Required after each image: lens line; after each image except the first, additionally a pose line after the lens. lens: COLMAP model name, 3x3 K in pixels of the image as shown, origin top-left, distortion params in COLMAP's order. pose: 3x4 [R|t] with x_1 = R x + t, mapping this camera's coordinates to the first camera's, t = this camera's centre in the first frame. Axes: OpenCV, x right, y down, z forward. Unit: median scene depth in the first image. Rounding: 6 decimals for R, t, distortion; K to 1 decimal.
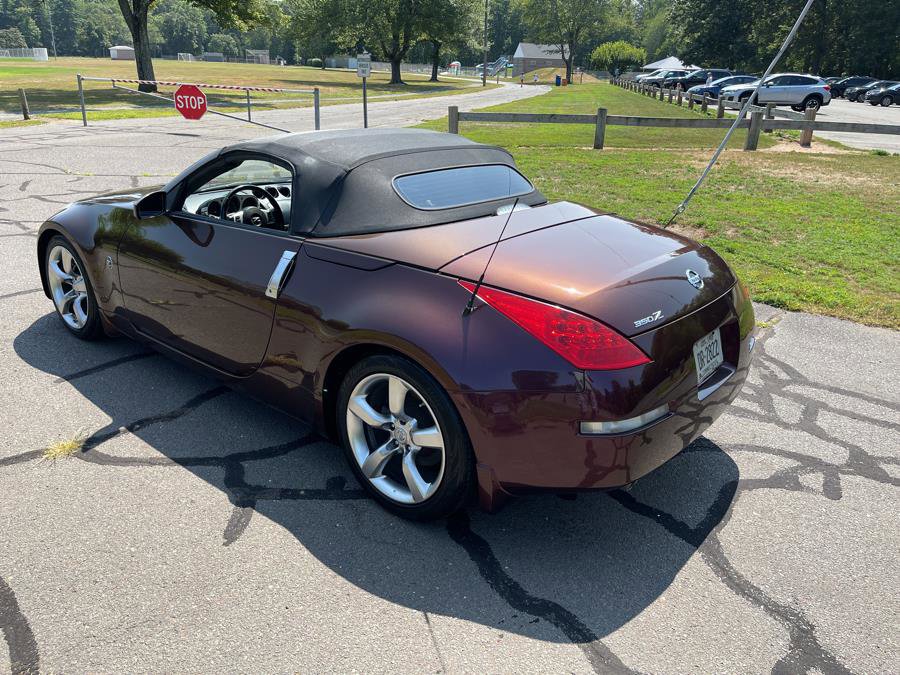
lens RADIAL K [[681.6, 0, 447.4], [0, 681.6, 334.4], [0, 0, 1]] dist [0.081243, -0.117091]
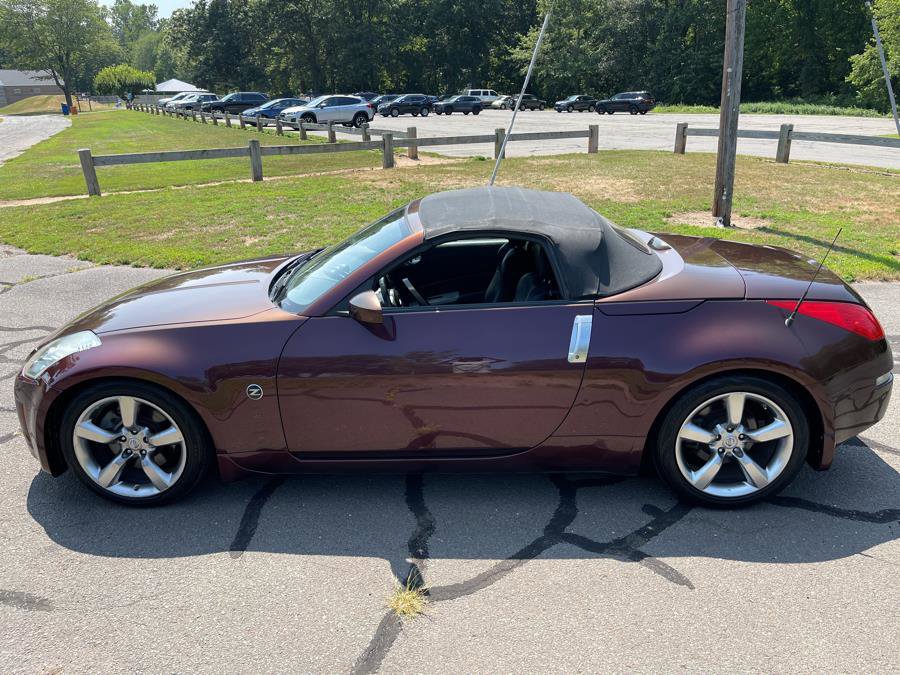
lens RADIAL K [[681.6, 0, 449.7], [0, 681.6, 340.4], [0, 0, 1]] dist [0.081243, -0.117091]
pose [[0.782986, -0.247493, 0.570684, -0.767847], [0.257709, 0.964066, 0.064514, -0.157884], [-0.566144, 0.096557, 0.818632, 0.200466]]
